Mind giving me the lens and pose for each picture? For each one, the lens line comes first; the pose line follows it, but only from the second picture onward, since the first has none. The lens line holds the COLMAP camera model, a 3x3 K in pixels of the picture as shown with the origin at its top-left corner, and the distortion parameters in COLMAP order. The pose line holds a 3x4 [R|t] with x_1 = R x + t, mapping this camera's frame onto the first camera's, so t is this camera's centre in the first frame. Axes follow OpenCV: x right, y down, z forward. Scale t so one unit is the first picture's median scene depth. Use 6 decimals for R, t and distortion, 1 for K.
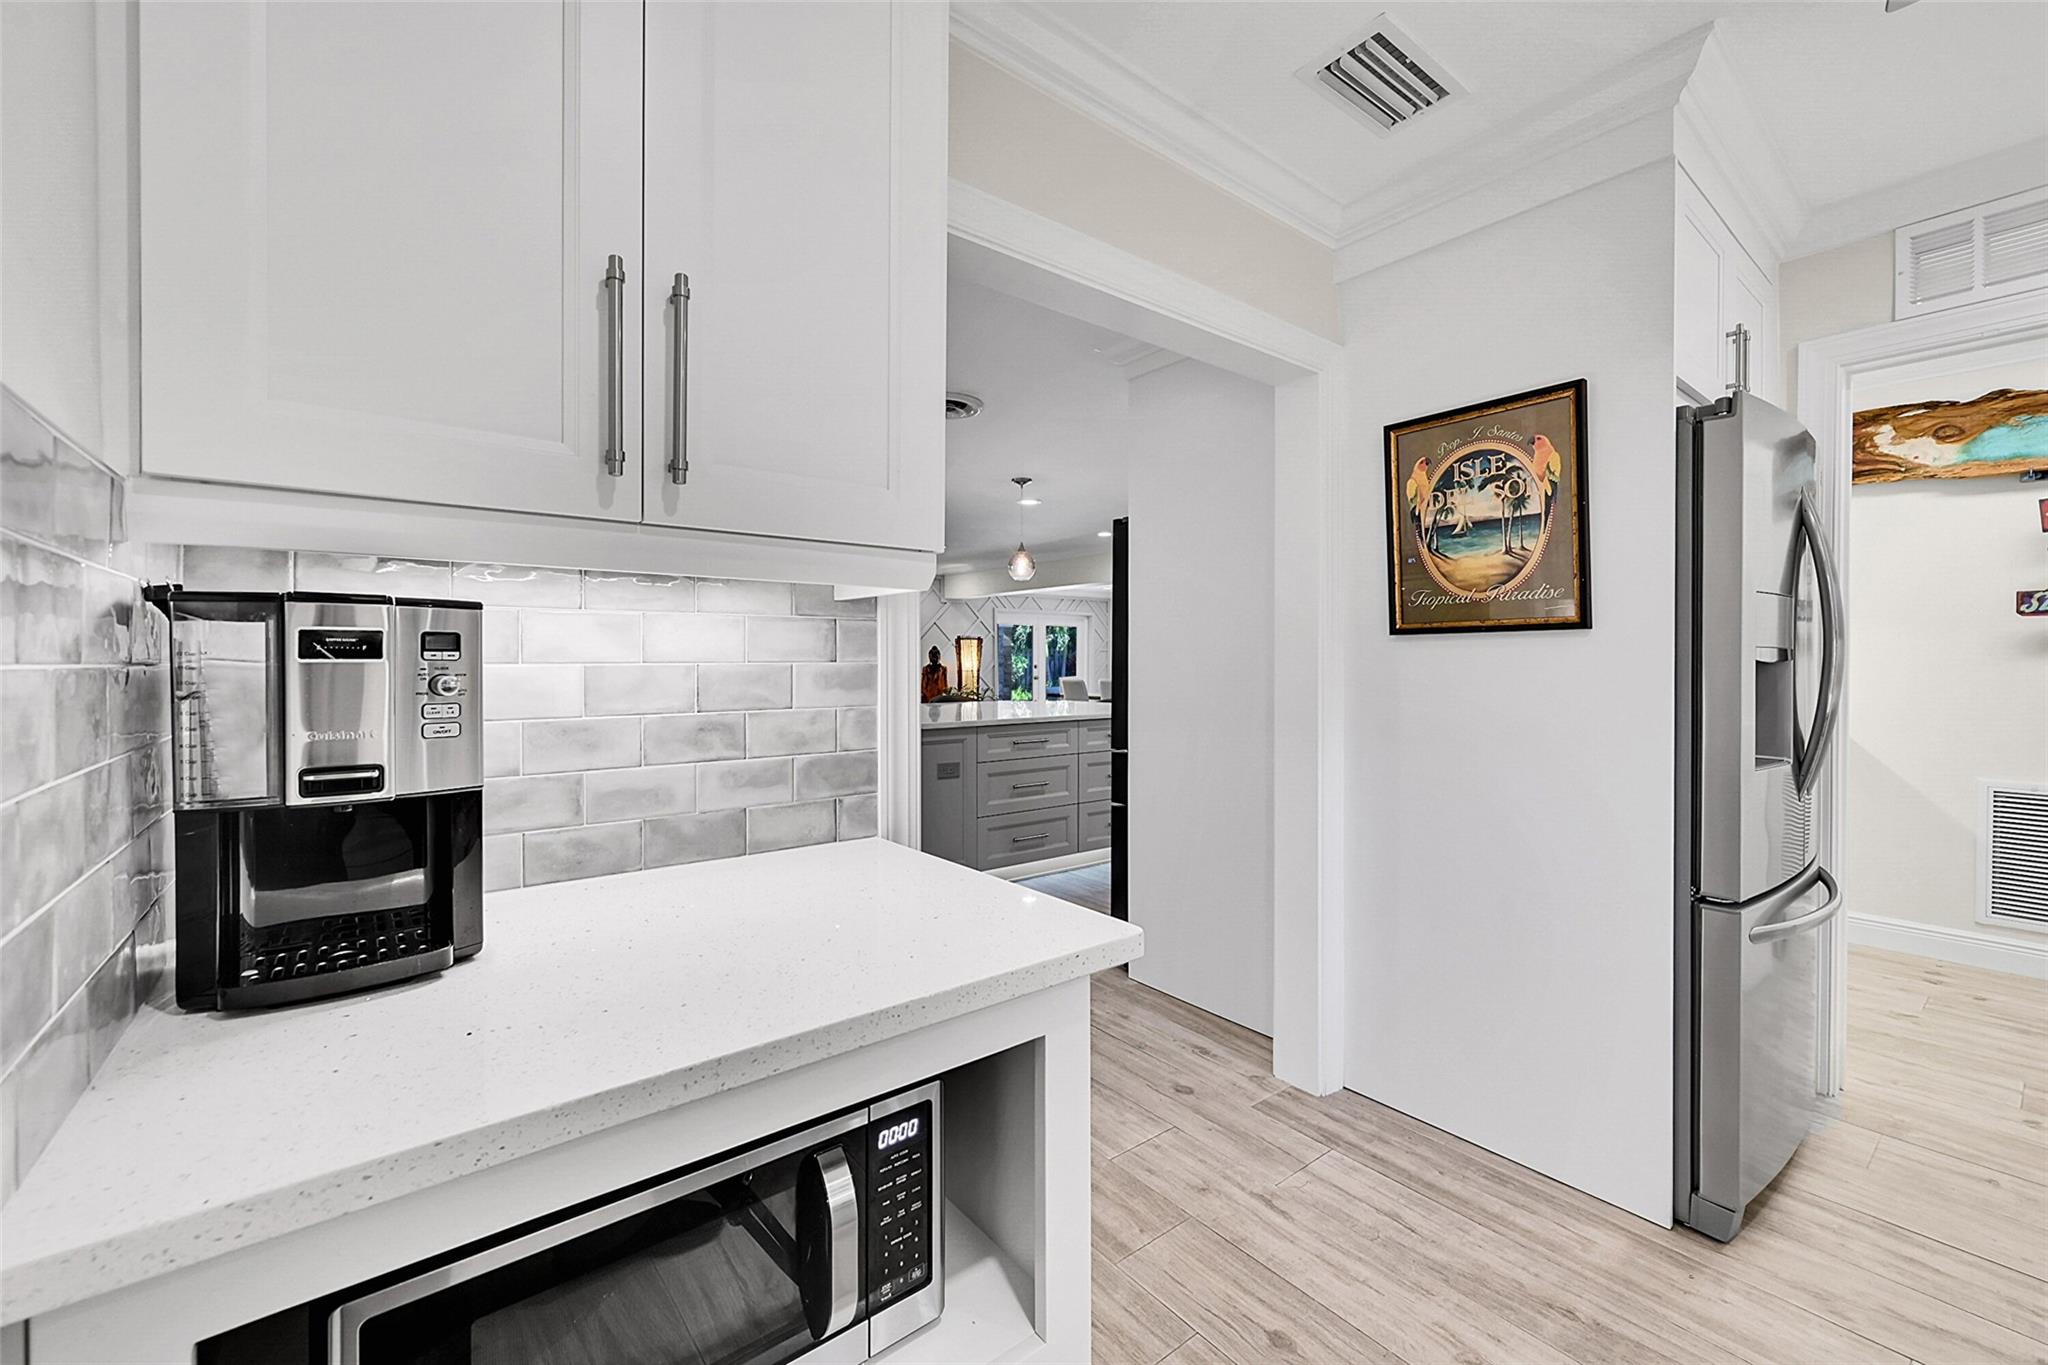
lens RADIAL K [[815.4, 0, 1017.6], [0, 815.4, 664.2], [0, 0, 1]] dist [-0.003339, -0.000311]
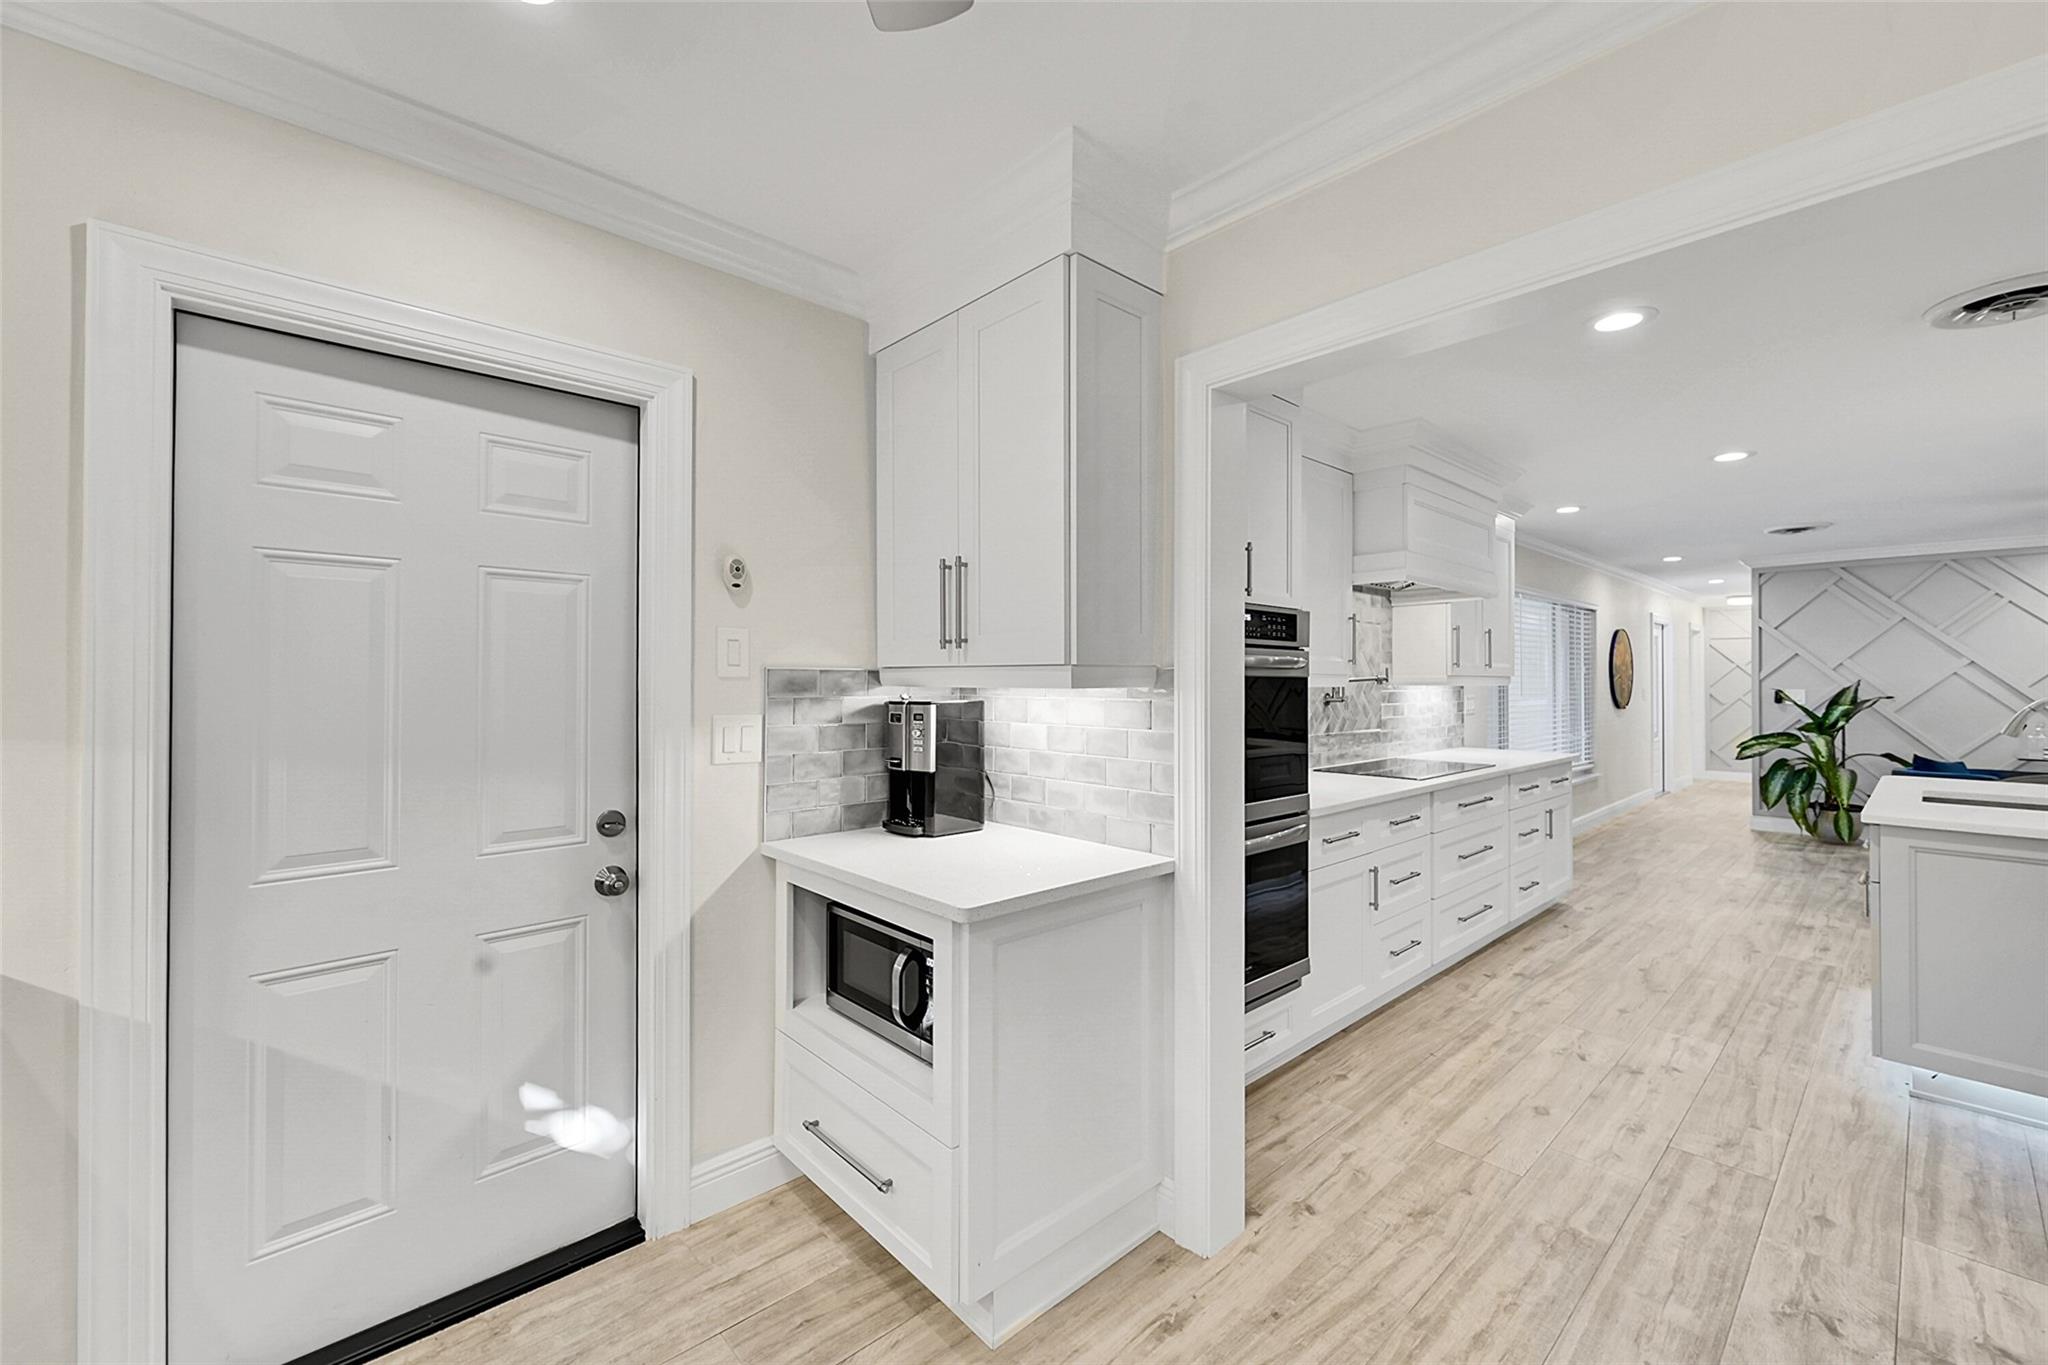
lens RADIAL K [[815.4, 0, 1043.7], [0, 815.4, 673.7], [0, 0, 1]] dist [-0.003339, -0.000311]
pose [[0.098895, -0.008069, -0.995065, 1.310887], [-0.006469, 0.999941, -0.008751, -0.096111], [0.995077, 0.007302, 0.098837, 0.716124]]
